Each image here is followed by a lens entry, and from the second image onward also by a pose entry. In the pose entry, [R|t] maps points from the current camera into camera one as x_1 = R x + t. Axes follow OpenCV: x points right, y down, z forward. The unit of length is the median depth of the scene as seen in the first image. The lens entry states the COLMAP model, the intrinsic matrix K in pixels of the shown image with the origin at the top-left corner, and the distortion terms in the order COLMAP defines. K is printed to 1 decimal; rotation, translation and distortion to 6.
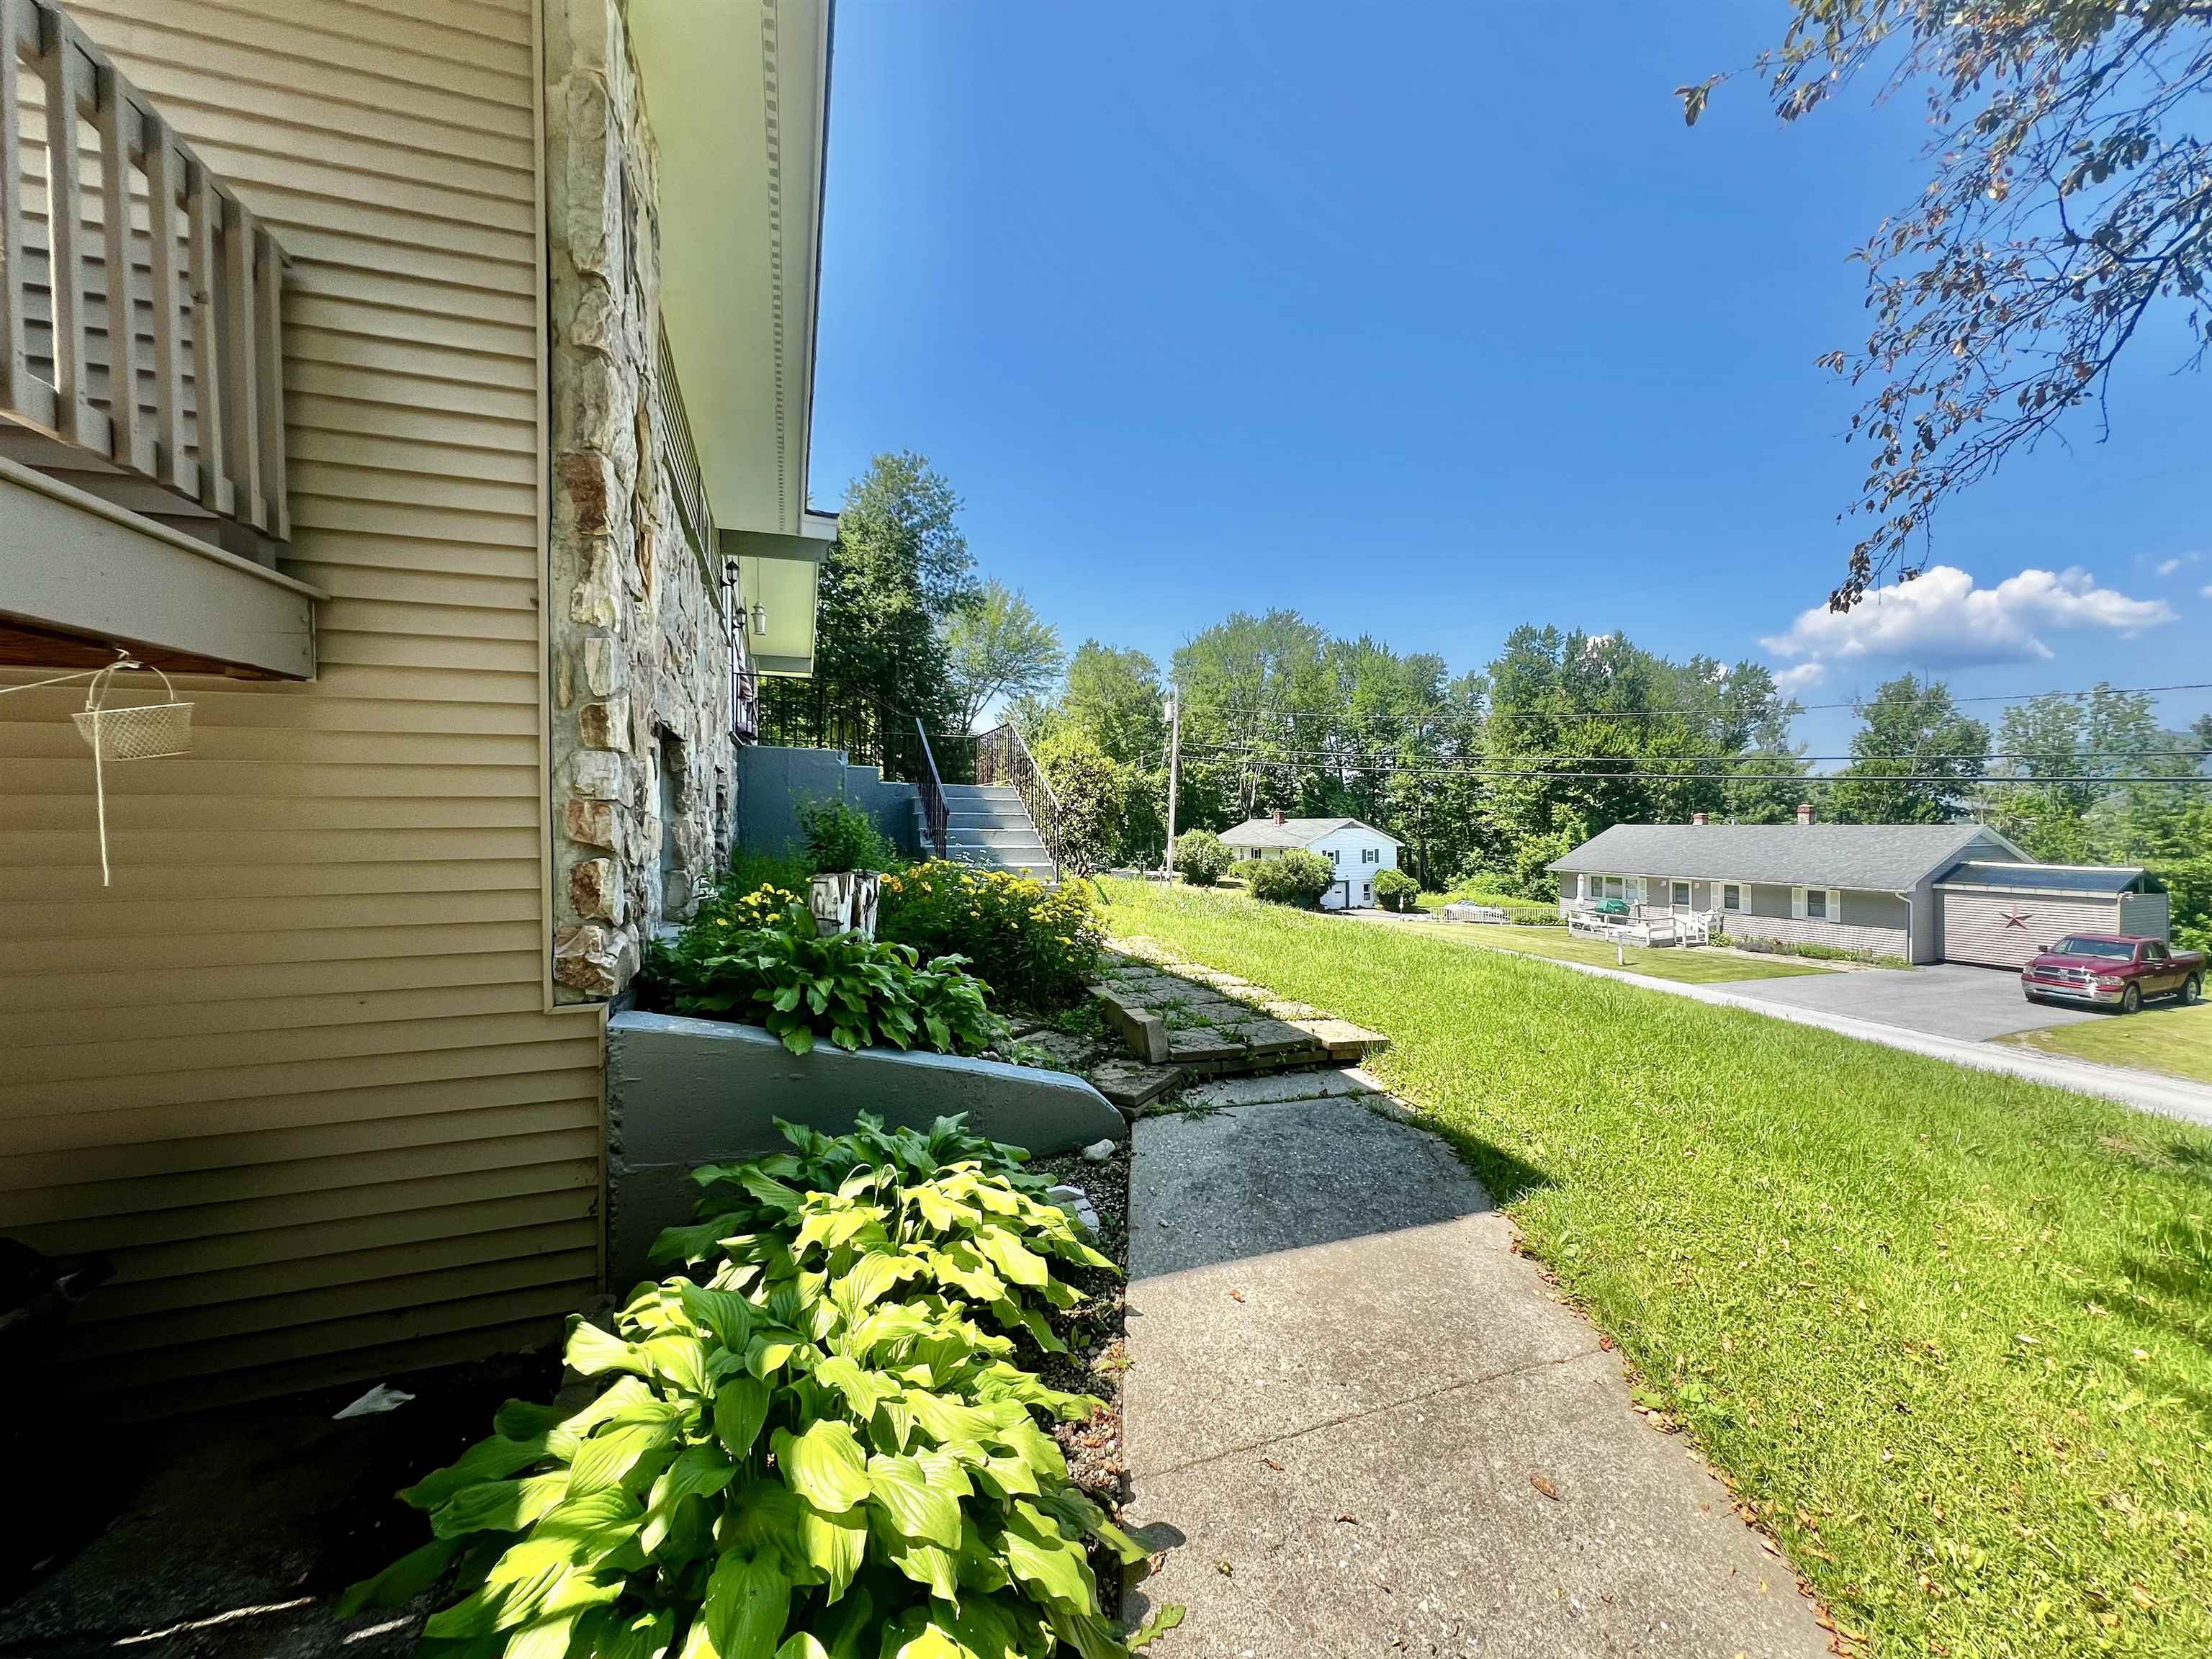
lens RADIAL K [[889.1, 0, 1104.8], [0, 889.1, 827.1], [0, 0, 1]] dist [-0.000228, -0.000531]
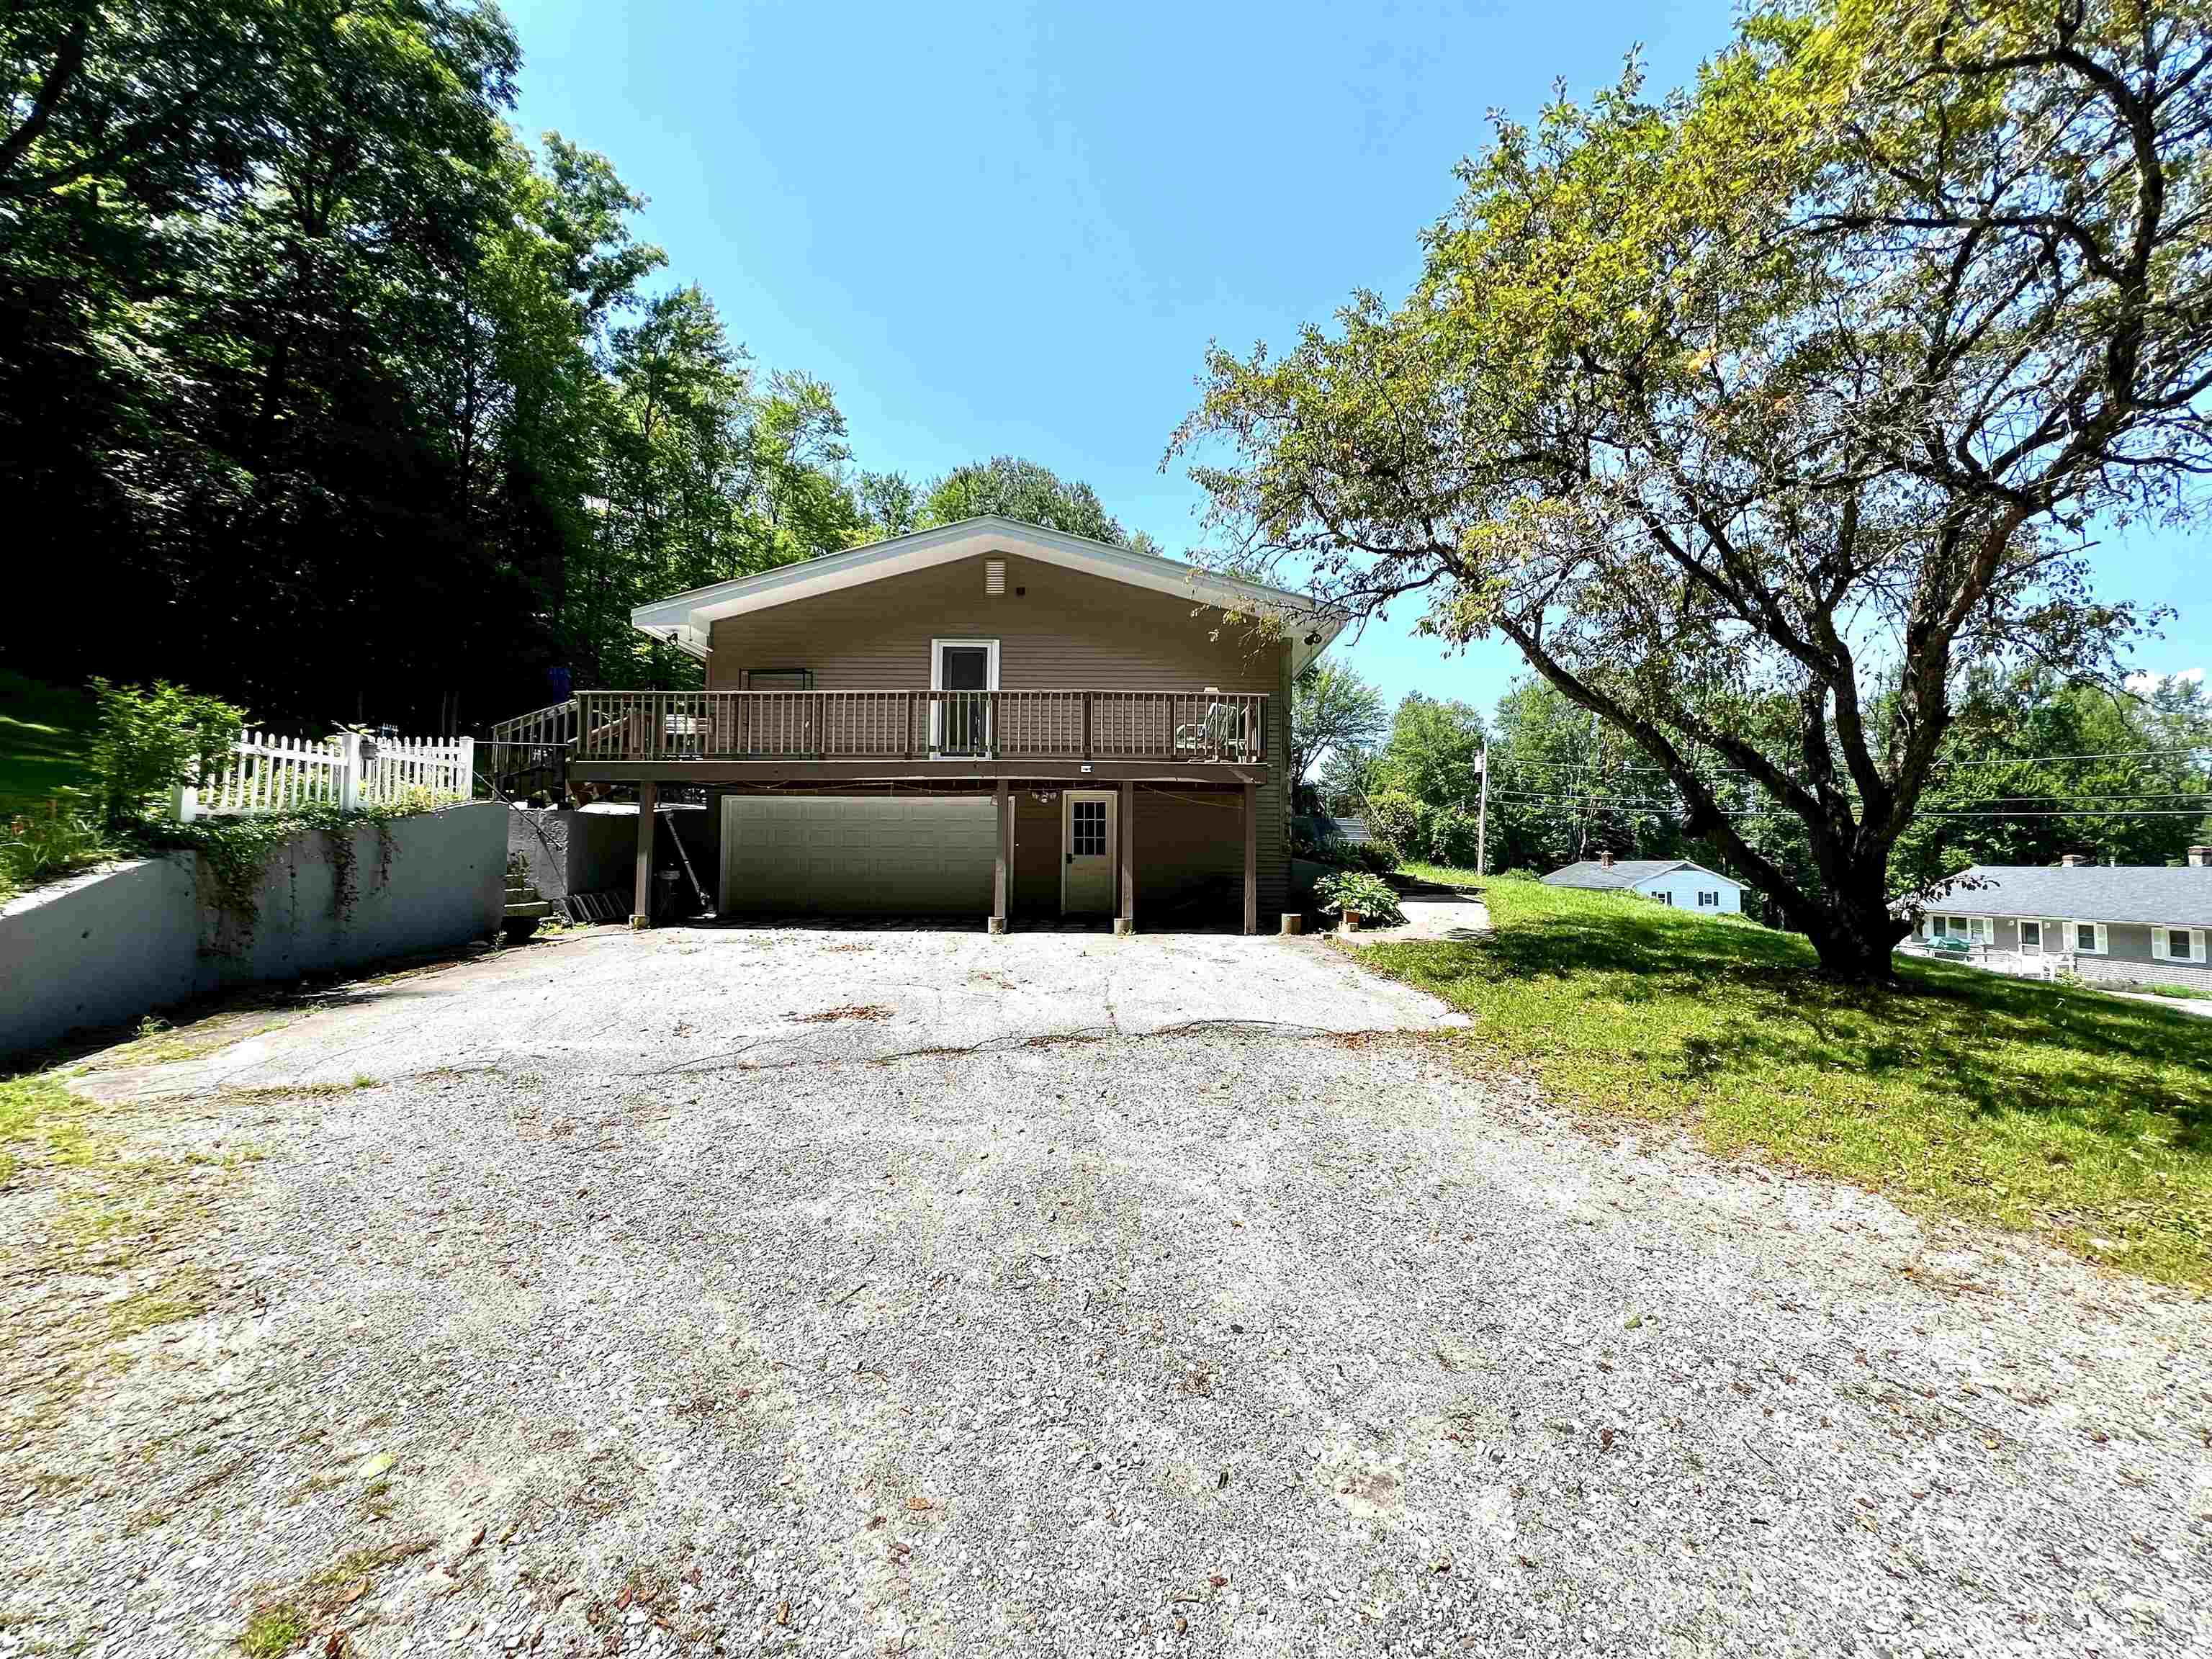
lens RADIAL K [[889.1, 0, 1112.0], [0, 889.1, 829.7], [0, 0, 1]] dist [-0.000228, -0.000531]
pose [[0.940847, 0.001926, -0.338827, 0.007465], [-0.018138, 0.998836, -0.044687, 0.011418], [0.338347, 0.048189, 0.939787, -0.158073]]
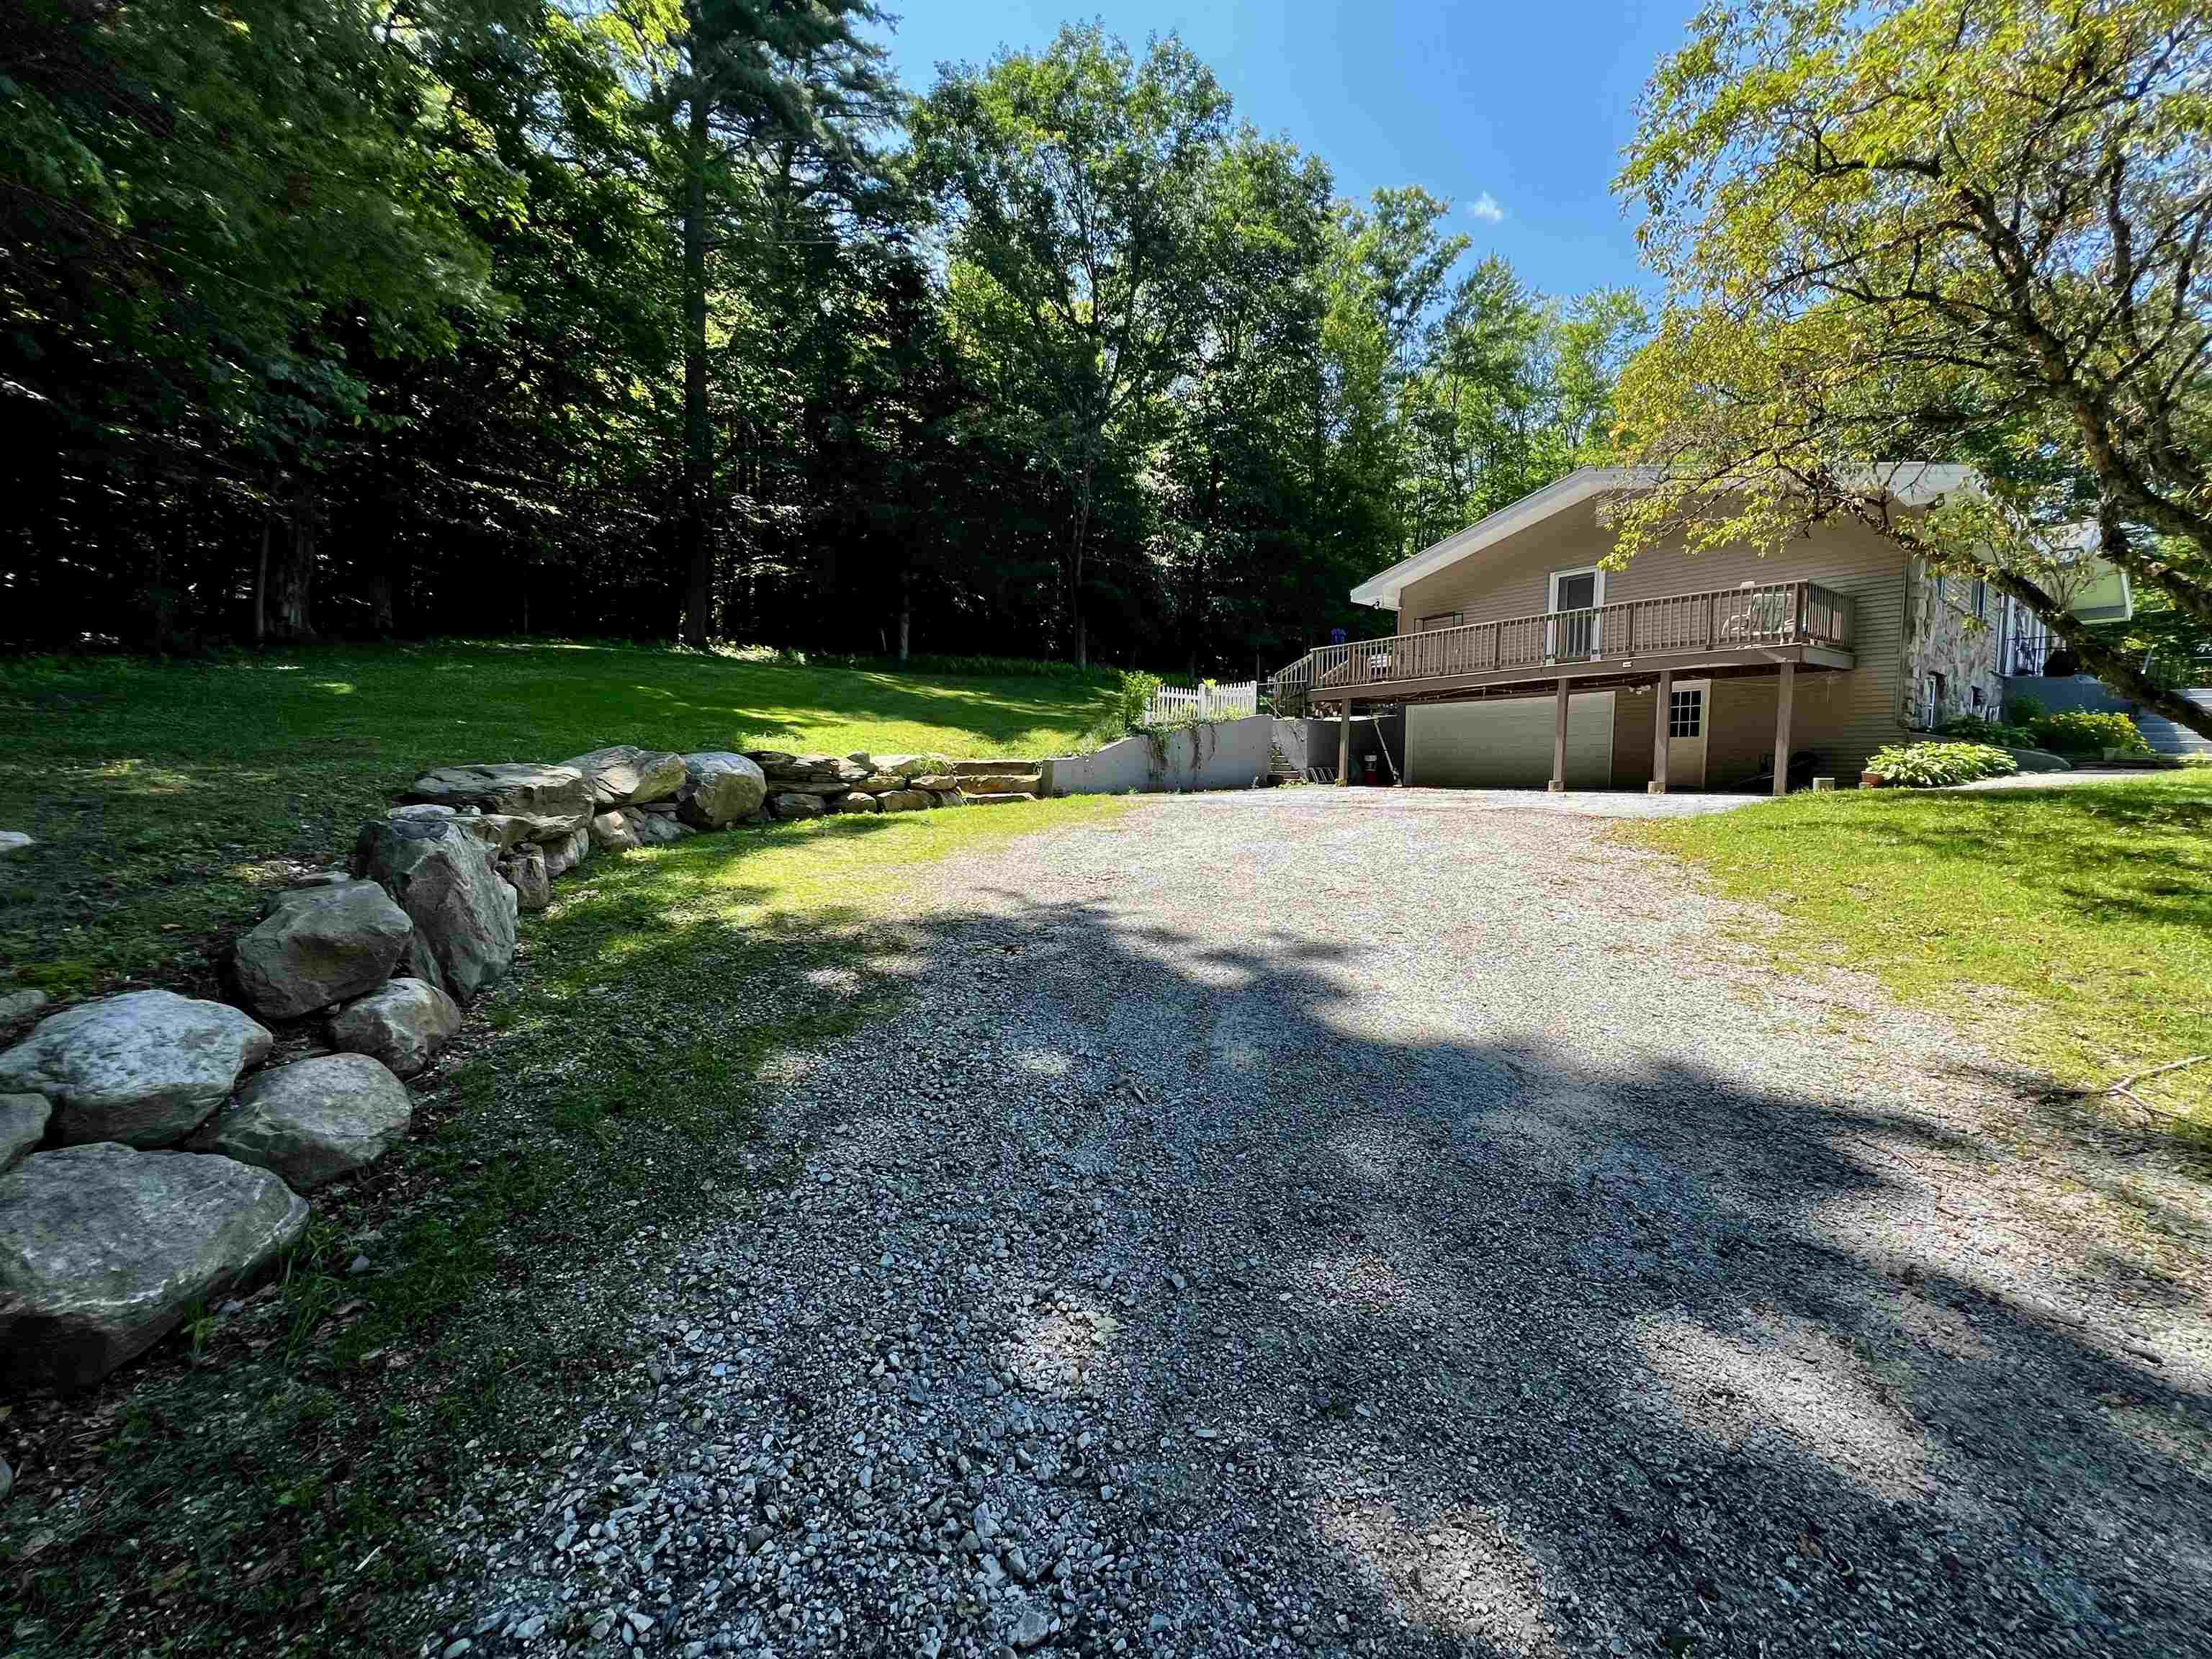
lens RADIAL K [[889.1, 0, 1105.3], [0, 889.1, 827.7], [0, 0, 1]] dist [-0.000228, -0.000531]
pose [[0.305243, 0.061894, -0.950261, 0.110023], [-0.025393, 0.998060, 0.056851, 0.022521], [0.951936, 0.006776, 0.306222, -0.186799]]
